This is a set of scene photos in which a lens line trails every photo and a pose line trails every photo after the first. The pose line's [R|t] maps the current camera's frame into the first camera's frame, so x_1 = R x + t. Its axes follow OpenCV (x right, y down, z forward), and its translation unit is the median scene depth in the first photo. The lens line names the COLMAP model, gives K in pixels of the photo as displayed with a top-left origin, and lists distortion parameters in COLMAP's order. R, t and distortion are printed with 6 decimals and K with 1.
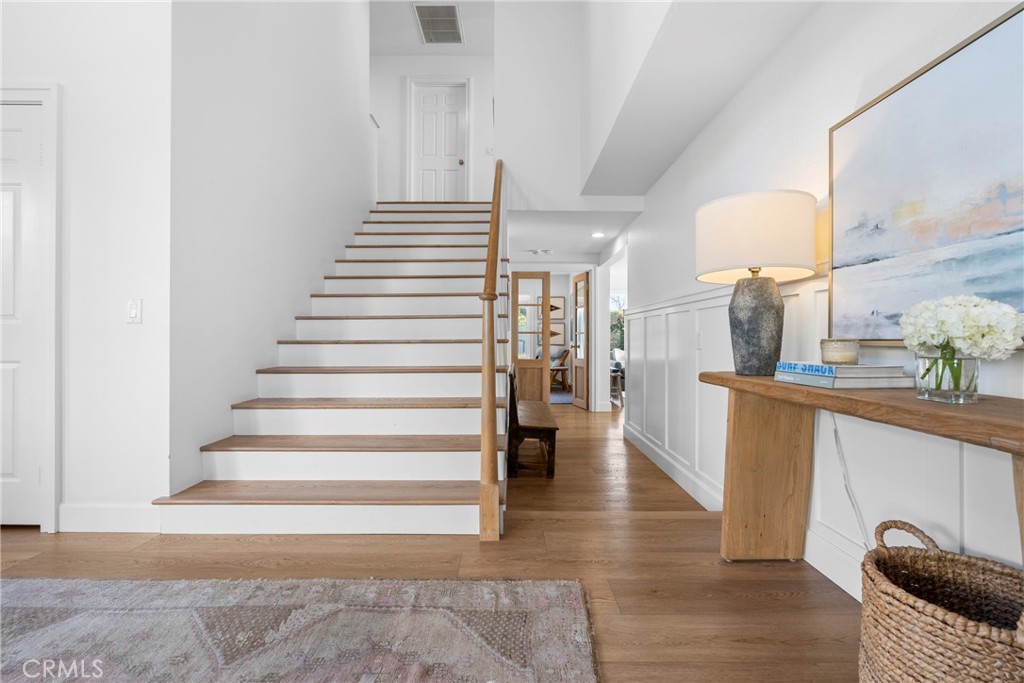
lens RADIAL K [[472.6, 0, 510.3], [0, 472.6, 335.5], [0, 0, 1]] dist [-0.000781, 0.000144]
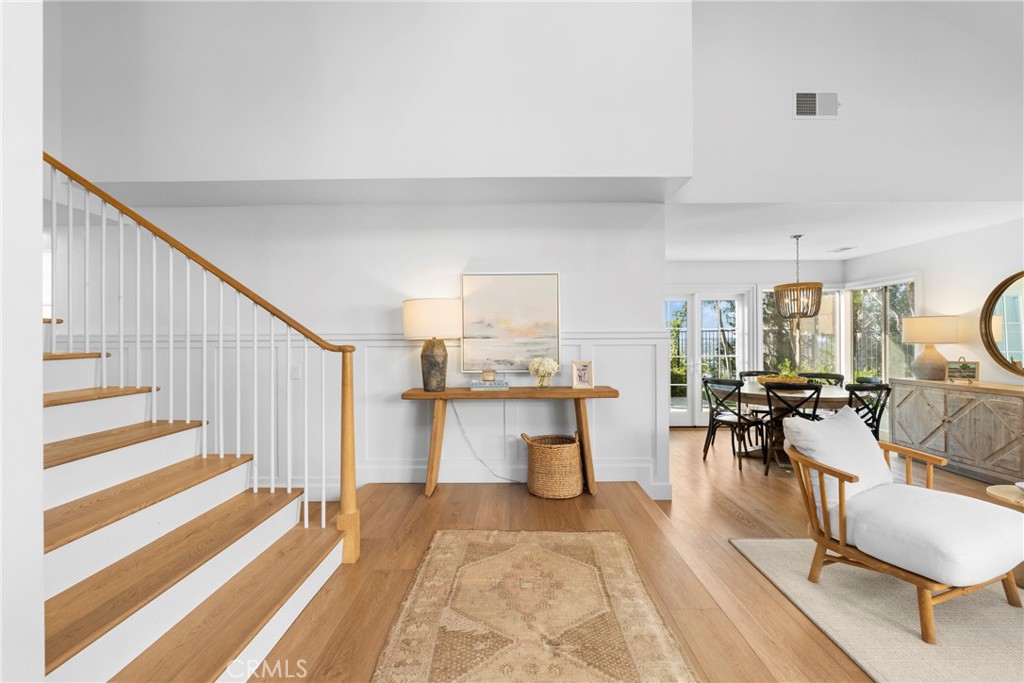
lens RADIAL K [[472.6, 0, 510.3], [0, 472.6, 335.5], [0, 0, 1]] dist [-0.000781, 0.000144]
pose [[0.001234, 0.011397, 0.999934, -1.617500], [0.002529, 0.999932, -0.011400, -0.134829], [-0.999996, 0.002543, 0.001205, 0.828434]]
